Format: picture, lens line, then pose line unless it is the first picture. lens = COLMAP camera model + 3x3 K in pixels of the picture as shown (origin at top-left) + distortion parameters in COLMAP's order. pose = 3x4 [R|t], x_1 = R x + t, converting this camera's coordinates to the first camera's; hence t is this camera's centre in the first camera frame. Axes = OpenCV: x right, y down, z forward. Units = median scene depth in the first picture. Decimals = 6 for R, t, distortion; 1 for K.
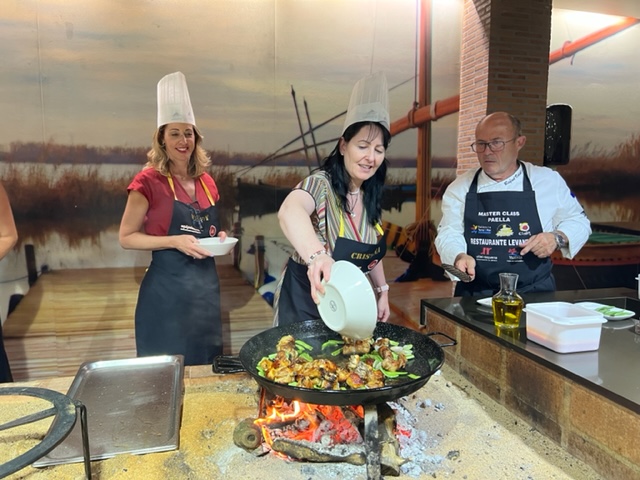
lens RADIAL K [[480.5, 0, 313.8], [0, 480.5, 240.5], [0, 0, 1]] dist [0.049534, -0.056526]
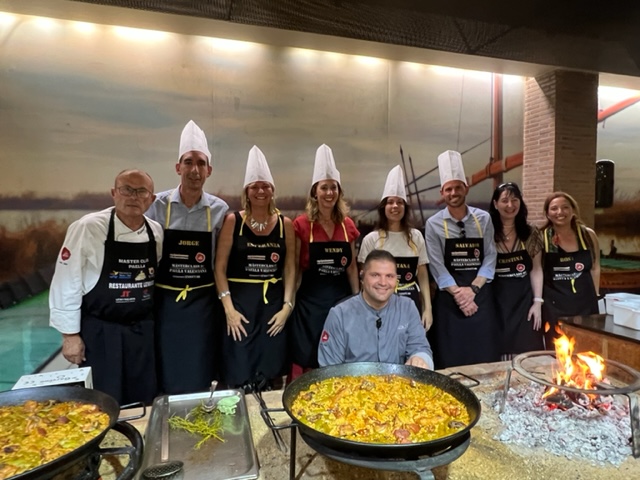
lens RADIAL K [[437.7, 0, 325.3], [0, 437.7, 244.3], [0, 0, 1]] dist [-0.005348, 0.001436]
pose [[0.998538, -0.009969, 0.053125, -0.297016], [0.012848, 0.998451, -0.054138, -0.010958], [-0.052503, 0.054741, 0.997119, -0.086380]]
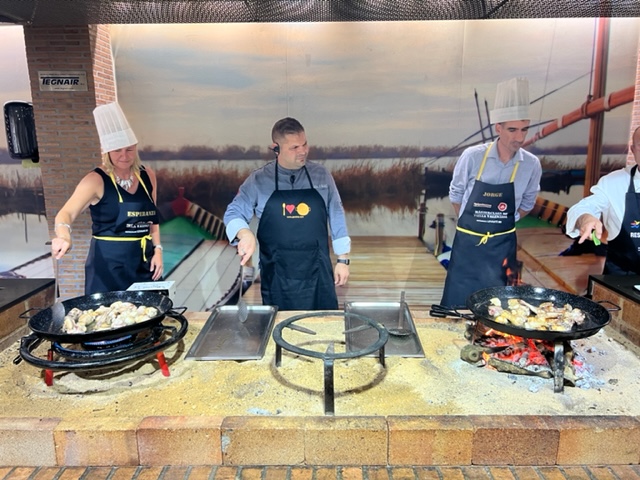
lens RADIAL K [[480.5, 0, 316.5], [0, 480.5, 240.3], [0, 0, 1]] dist [0.049534, -0.056526]
pose [[0.964282, 0.039290, -0.261949, -0.095066], [-0.016324, 0.995873, 0.089282, -0.048224], [0.264375, -0.081817, 0.960943, -0.281069]]
